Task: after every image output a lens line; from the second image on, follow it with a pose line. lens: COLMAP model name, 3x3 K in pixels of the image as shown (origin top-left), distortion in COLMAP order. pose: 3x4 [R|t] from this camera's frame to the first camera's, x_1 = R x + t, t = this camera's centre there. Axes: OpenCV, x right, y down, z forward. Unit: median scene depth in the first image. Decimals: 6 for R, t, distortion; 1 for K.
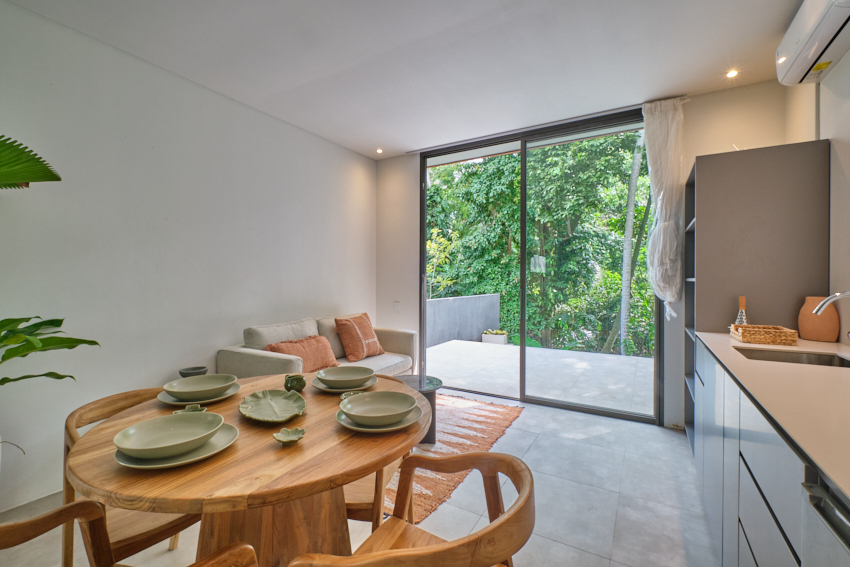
lens RADIAL K [[375.1, 0, 422.8], [0, 375.1, 281.7], [0, 0, 1]] dist [-0.003221, -0.000350]
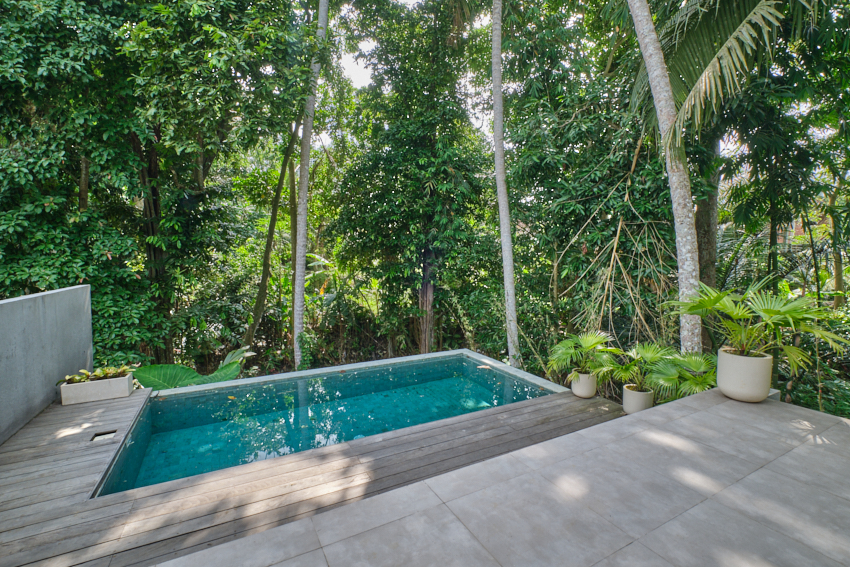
lens RADIAL K [[375.1, 0, 422.8], [0, 375.1, 281.7], [0, 0, 1]] dist [-0.003221, -0.000350]
pose [[0.509697, -0.059987, 0.858260, 0.052070], [0.004317, 0.997732, 0.067171, -0.006682], [-0.860343, -0.030532, 0.508800, 1.606086]]
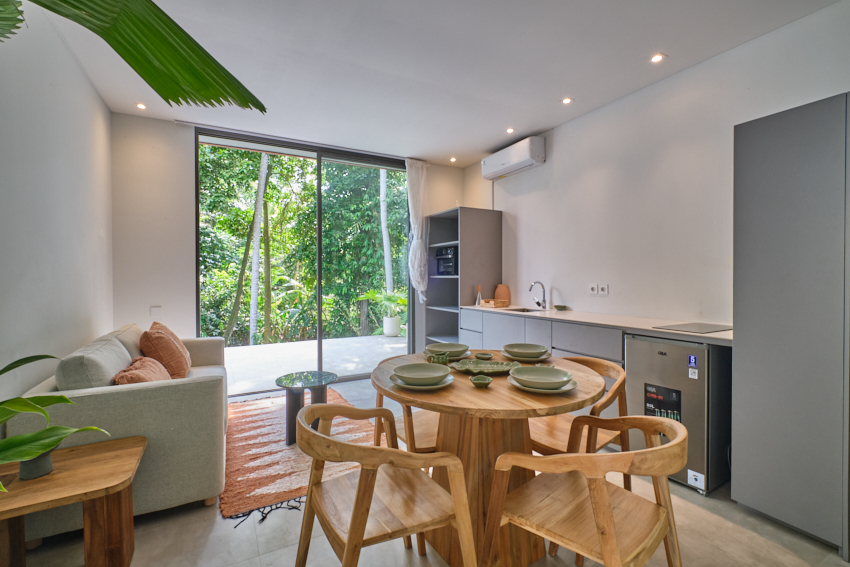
lens RADIAL K [[375.1, 0, 422.8], [0, 375.1, 281.7], [0, 0, 1]] dist [-0.003221, -0.000350]
pose [[0.511493, -0.013483, 0.859182, -0.530023], [0.009065, 0.999906, 0.010295, -0.000887], [-0.859240, 0.002523, 0.511567, 0.151060]]
